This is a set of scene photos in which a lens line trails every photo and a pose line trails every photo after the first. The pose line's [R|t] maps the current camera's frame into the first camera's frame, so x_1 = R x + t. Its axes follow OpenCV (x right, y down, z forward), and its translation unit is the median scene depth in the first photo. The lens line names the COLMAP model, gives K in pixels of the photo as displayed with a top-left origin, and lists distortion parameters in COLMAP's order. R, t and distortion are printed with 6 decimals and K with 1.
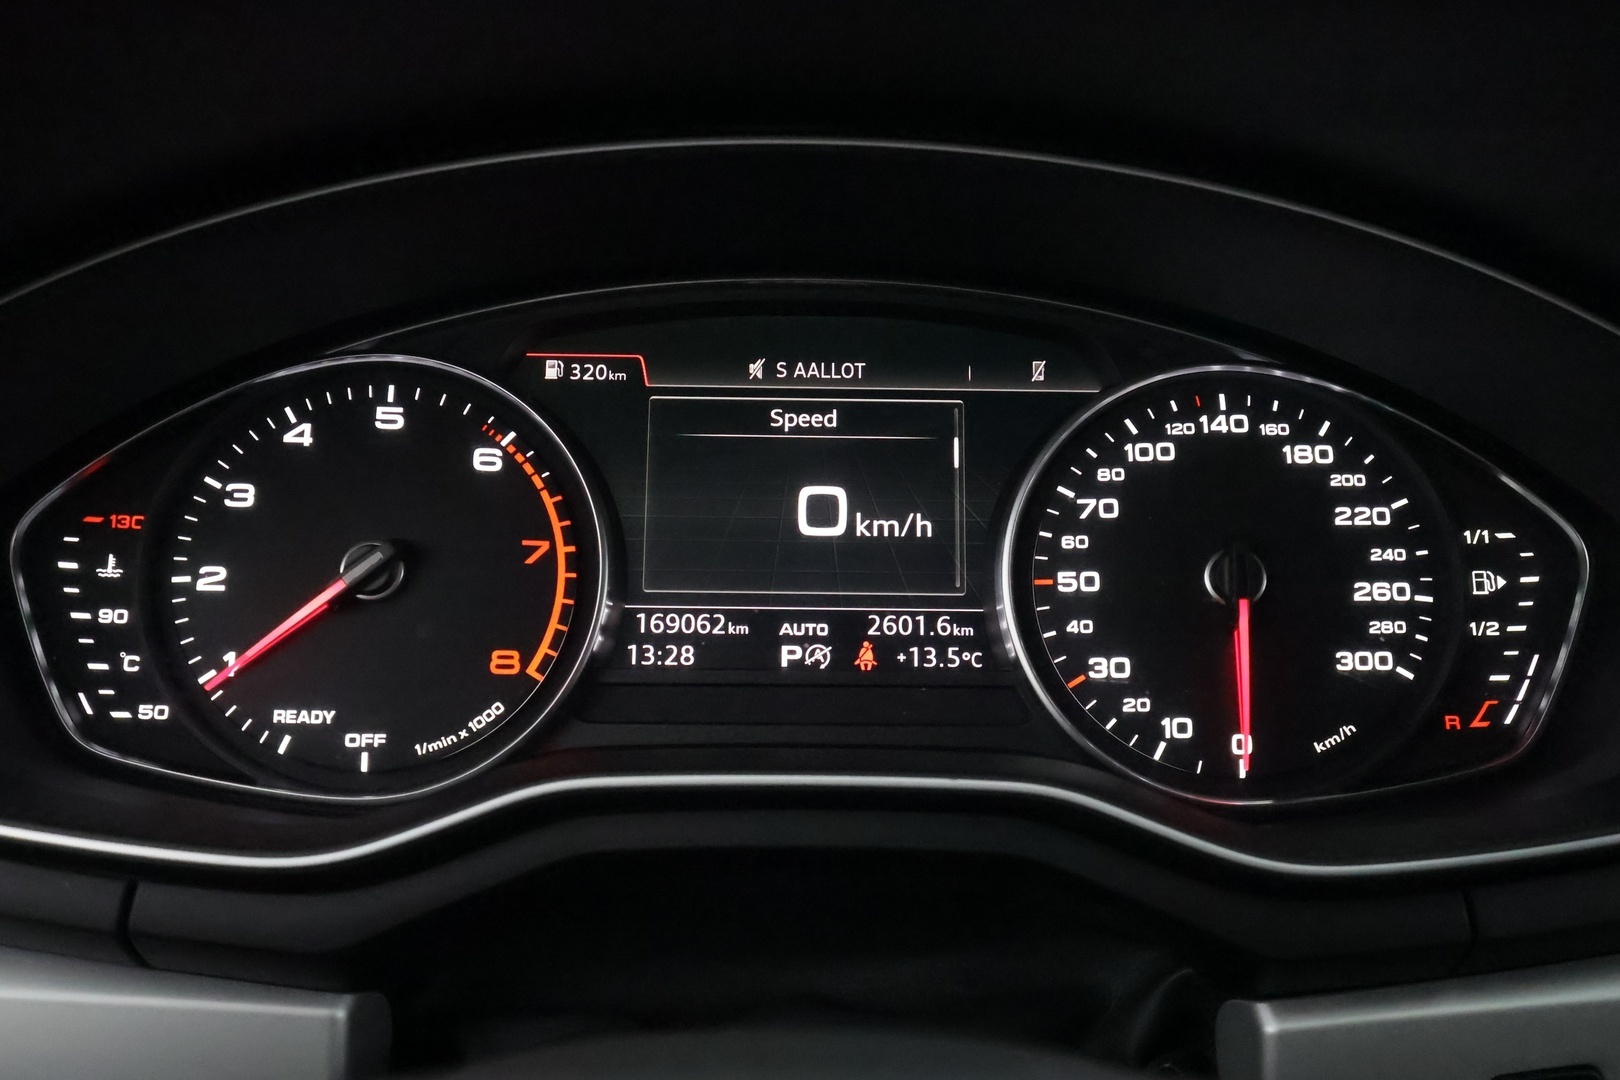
lens RADIAL K [[1295.0, 0, 810.0], [0, 1295.0, 540.0], [0, 0, 1]] dist [0.008718, 0.000437]
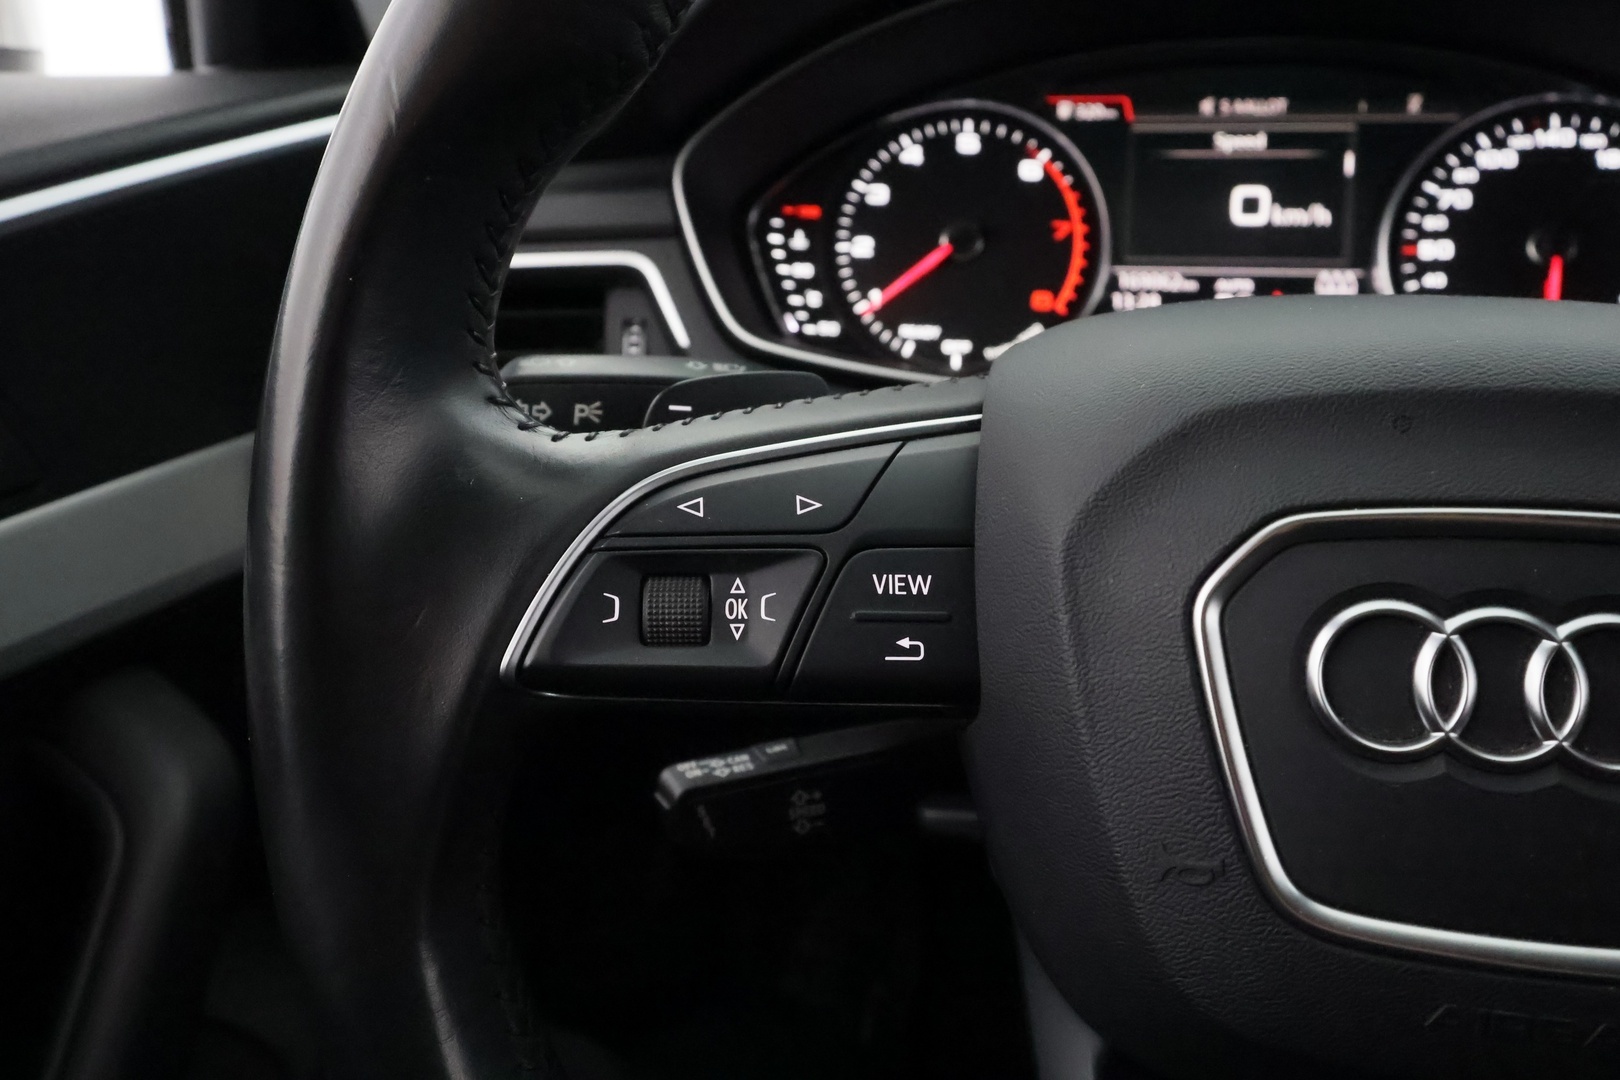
lens RADIAL K [[1295.0, 0, 810.0], [0, 1295.0, 540.0], [0, 0, 1]] dist [0.008718, 0.000437]
pose [[0.982322, 0.041163, -0.182618, -0.209894], [-0.010613, 0.986202, 0.165204, 0.121655], [0.186899, -0.160345, 0.969205, -0.621796]]
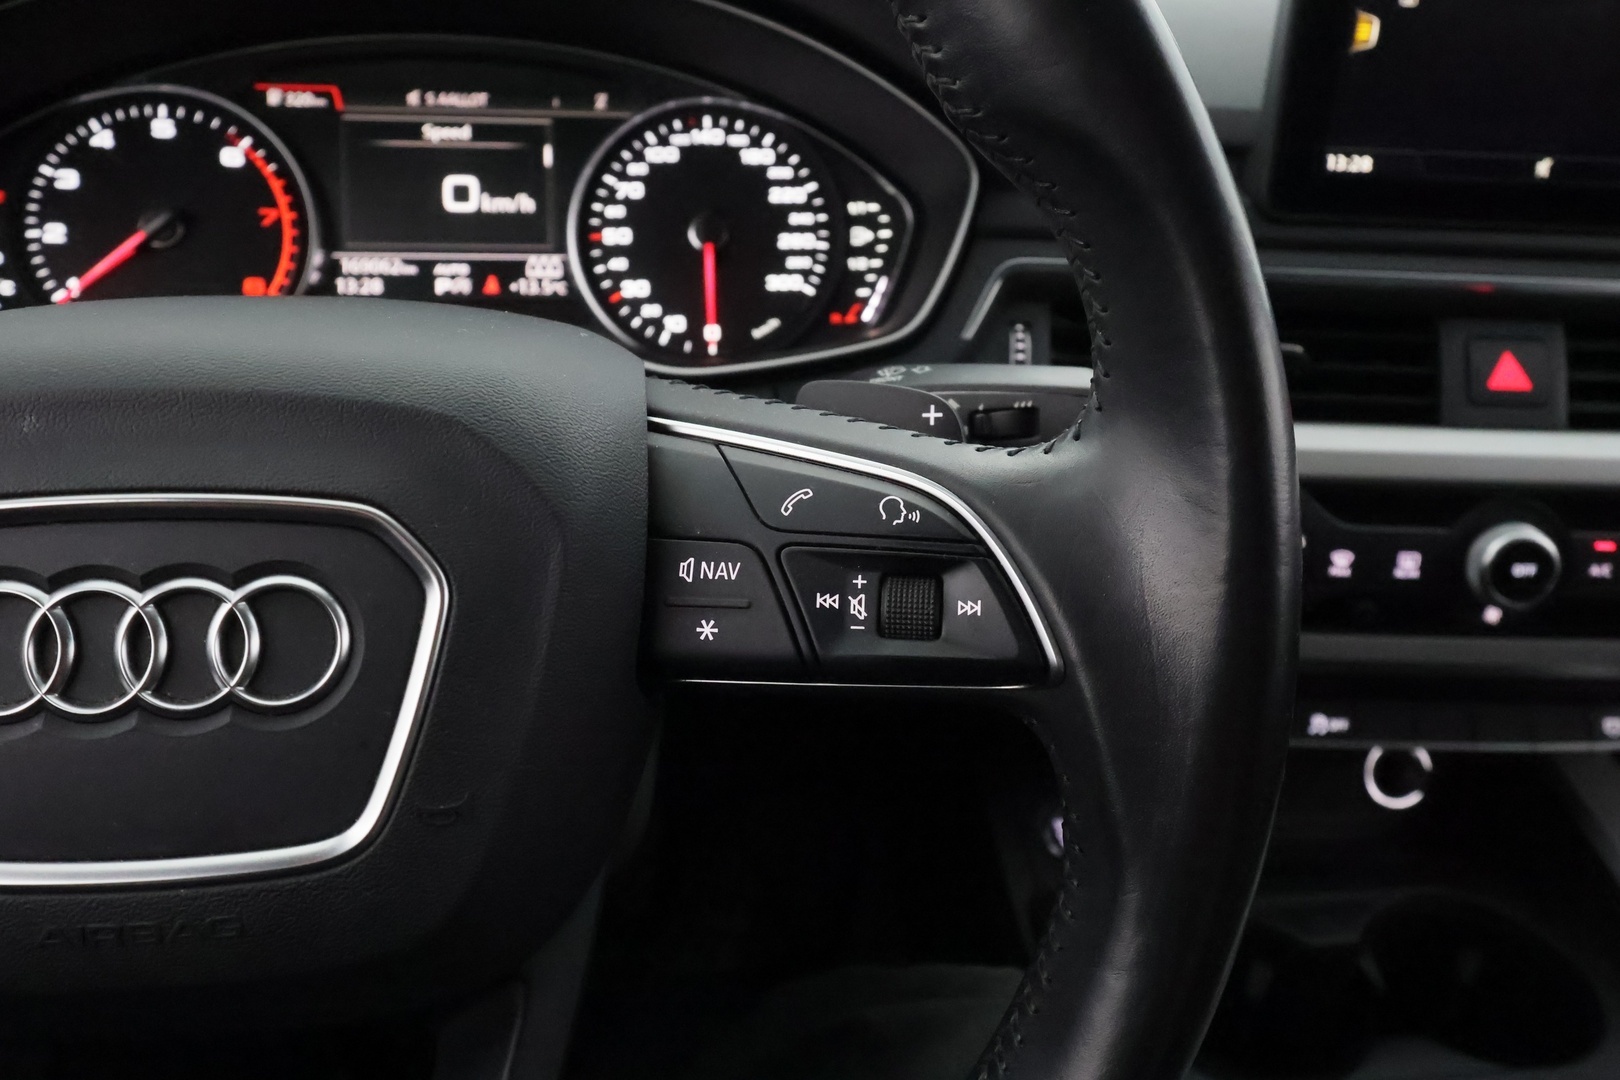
lens RADIAL K [[1295.0, 0, 810.0], [0, 1295.0, 540.0], [0, 0, 1]] dist [0.008718, 0.000437]
pose [[0.992102, -0.031427, 0.121437, 0.238699], [0.007570, 0.981343, 0.192116, 0.096423], [-0.125209, -0.189679, 0.973830, -0.701340]]
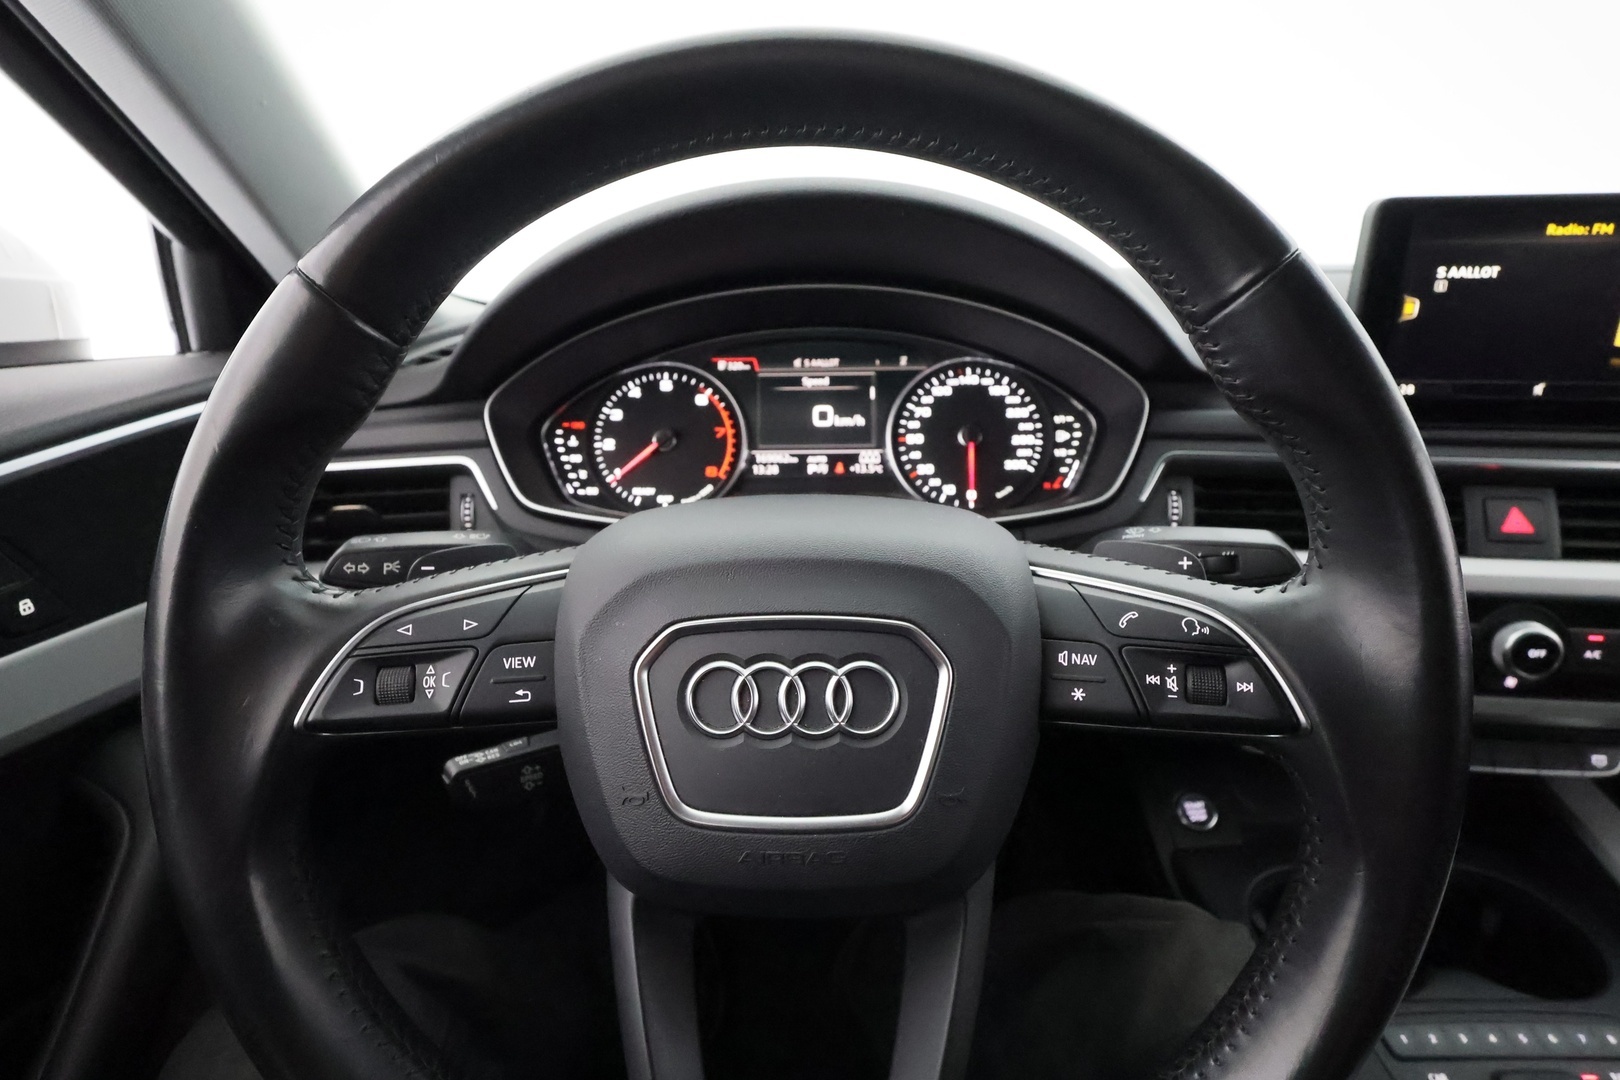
lens RADIAL K [[808.9, 0, 810.0], [0, 808.9, 540.0], [0, 0, 1]] dist [-0.000016, 0.000337]
pose [[0.999142, -0.018094, -0.037245, 0.043076], [0.022272, 0.993114, 0.115014, 0.042901], [0.034907, -0.115745, 0.992665, -0.758828]]
